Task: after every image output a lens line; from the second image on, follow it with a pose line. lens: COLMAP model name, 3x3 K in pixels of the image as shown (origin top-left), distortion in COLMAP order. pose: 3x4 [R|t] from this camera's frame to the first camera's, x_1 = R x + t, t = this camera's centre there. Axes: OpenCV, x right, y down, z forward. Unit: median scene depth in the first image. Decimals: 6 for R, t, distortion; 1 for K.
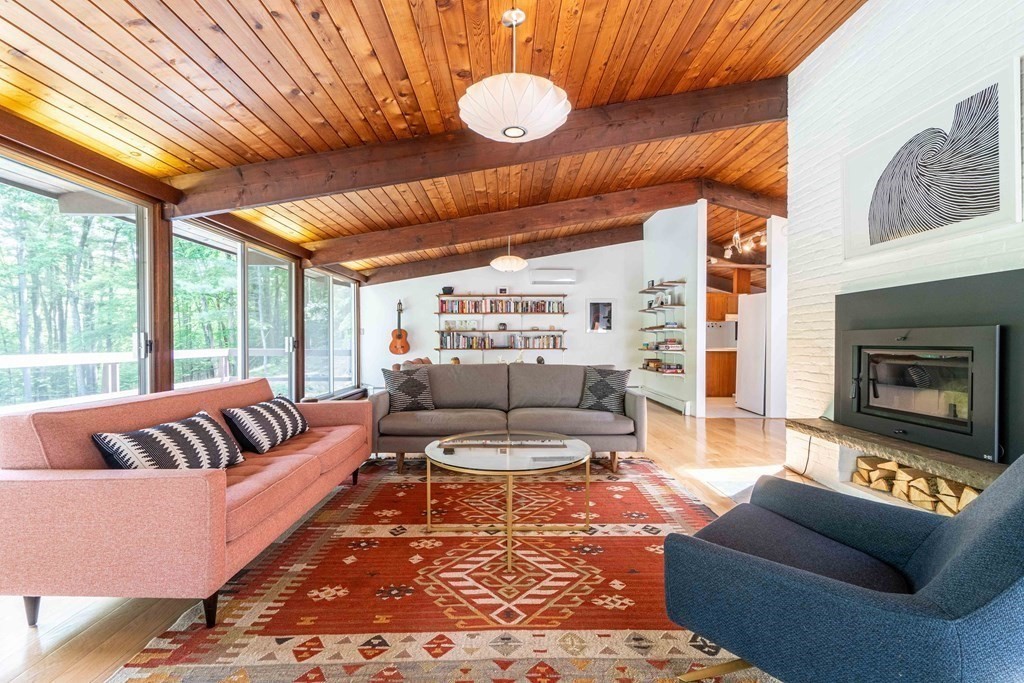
lens RADIAL K [[448.3, 0, 517.0], [0, 448.3, 336.5], [0, 0, 1]] dist [-0.002710, -0.000320]
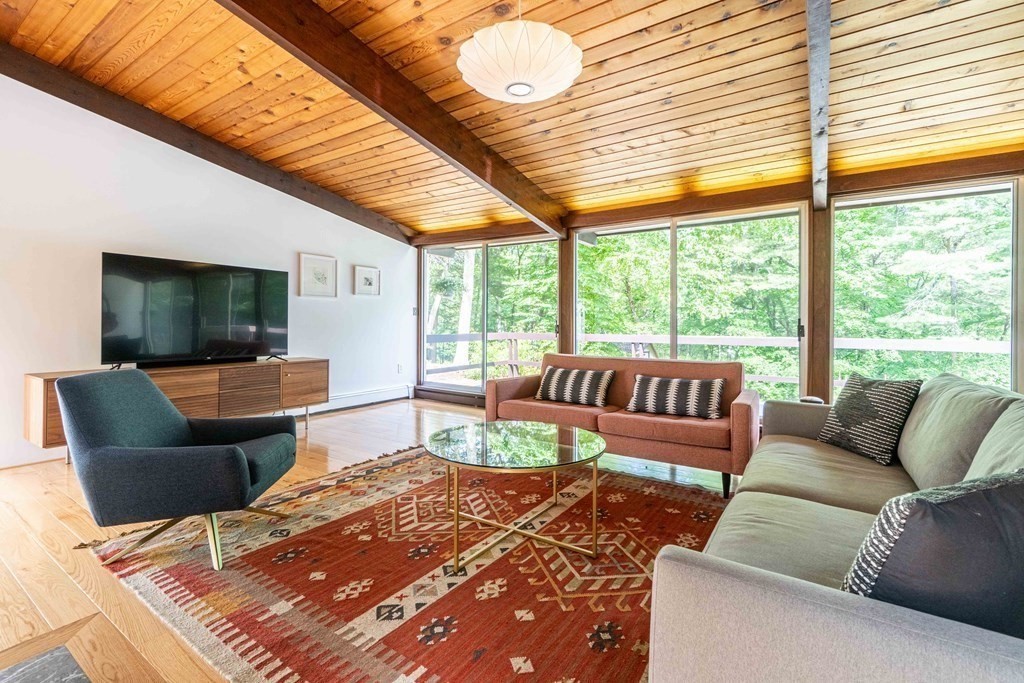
lens RADIAL K [[448.3, 0, 517.0], [0, 448.3, 336.5], [0, 0, 1]] dist [-0.002710, -0.000320]
pose [[-0.560869, 0.017464, -0.827720, 0.750740], [-0.000121, 0.999776, 0.021176, 0.010904], [0.827905, 0.011977, -0.560741, 1.554063]]
